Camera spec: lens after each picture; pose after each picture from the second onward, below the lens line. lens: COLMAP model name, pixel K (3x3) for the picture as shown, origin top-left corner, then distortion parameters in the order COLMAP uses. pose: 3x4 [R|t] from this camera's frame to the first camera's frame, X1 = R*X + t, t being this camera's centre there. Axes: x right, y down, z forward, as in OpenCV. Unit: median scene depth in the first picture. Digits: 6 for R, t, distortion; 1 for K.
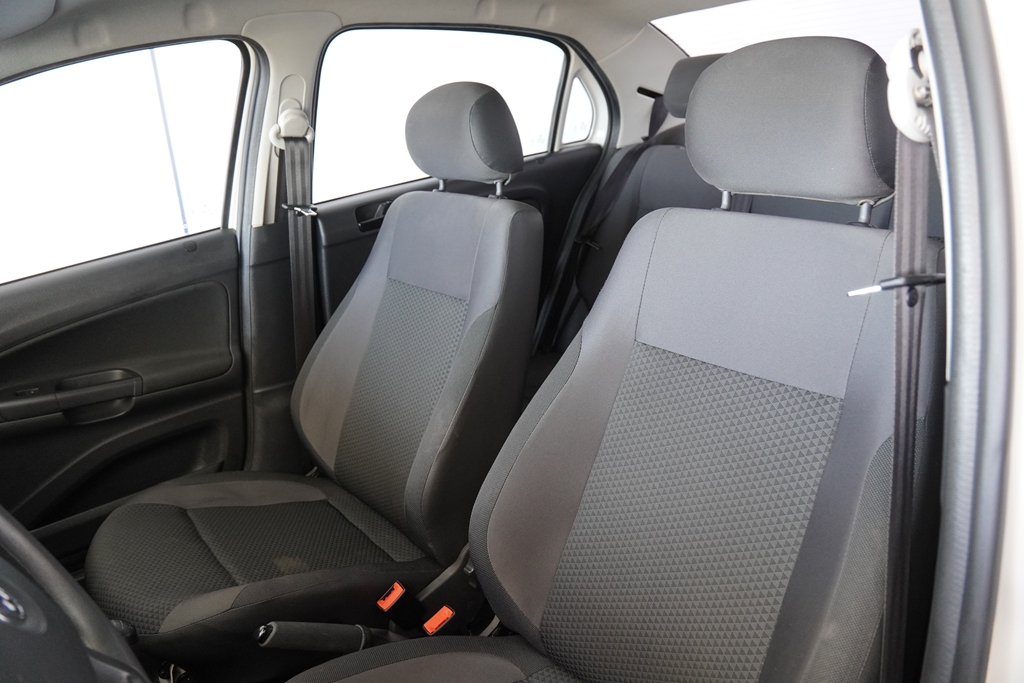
lens RADIAL K [[763.1, 0, 512.0], [0, 763.1, 341.5], [0, 0, 1]] dist [-0.137142, 0.100610]
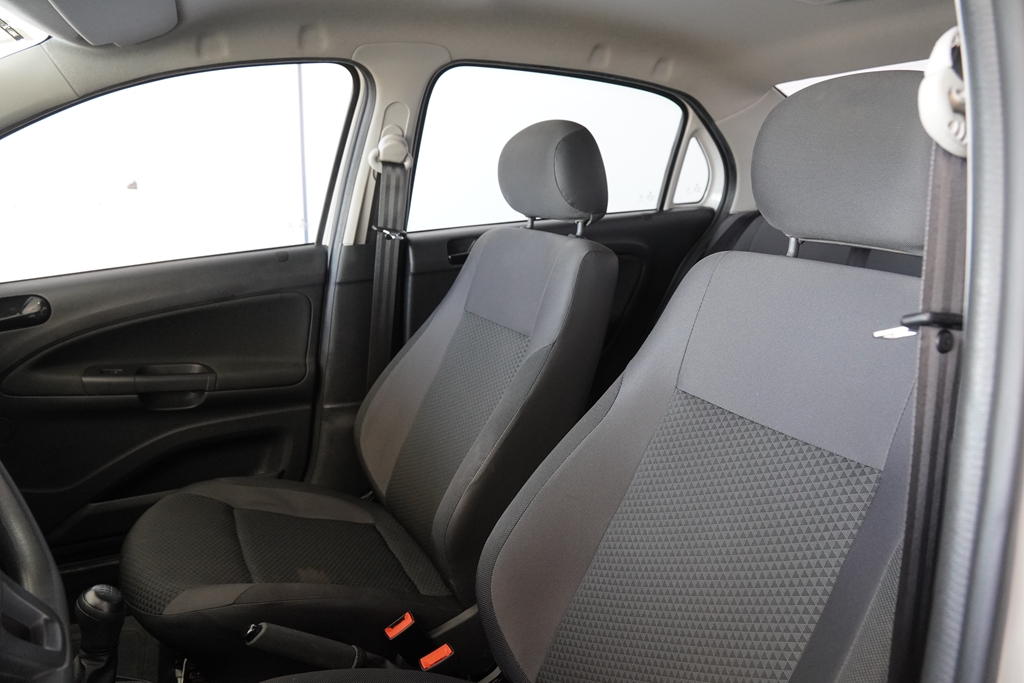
lens RADIAL K [[763.1, 0, 512.0], [0, 763.1, 341.5], [0, 0, 1]] dist [-0.137142, 0.100610]
pose [[0.976247, 0.121310, -0.179515, 0.094569], [-0.137408, 0.987271, -0.080096, 0.033382], [0.167514, 0.102860, 0.980489, 0.042808]]
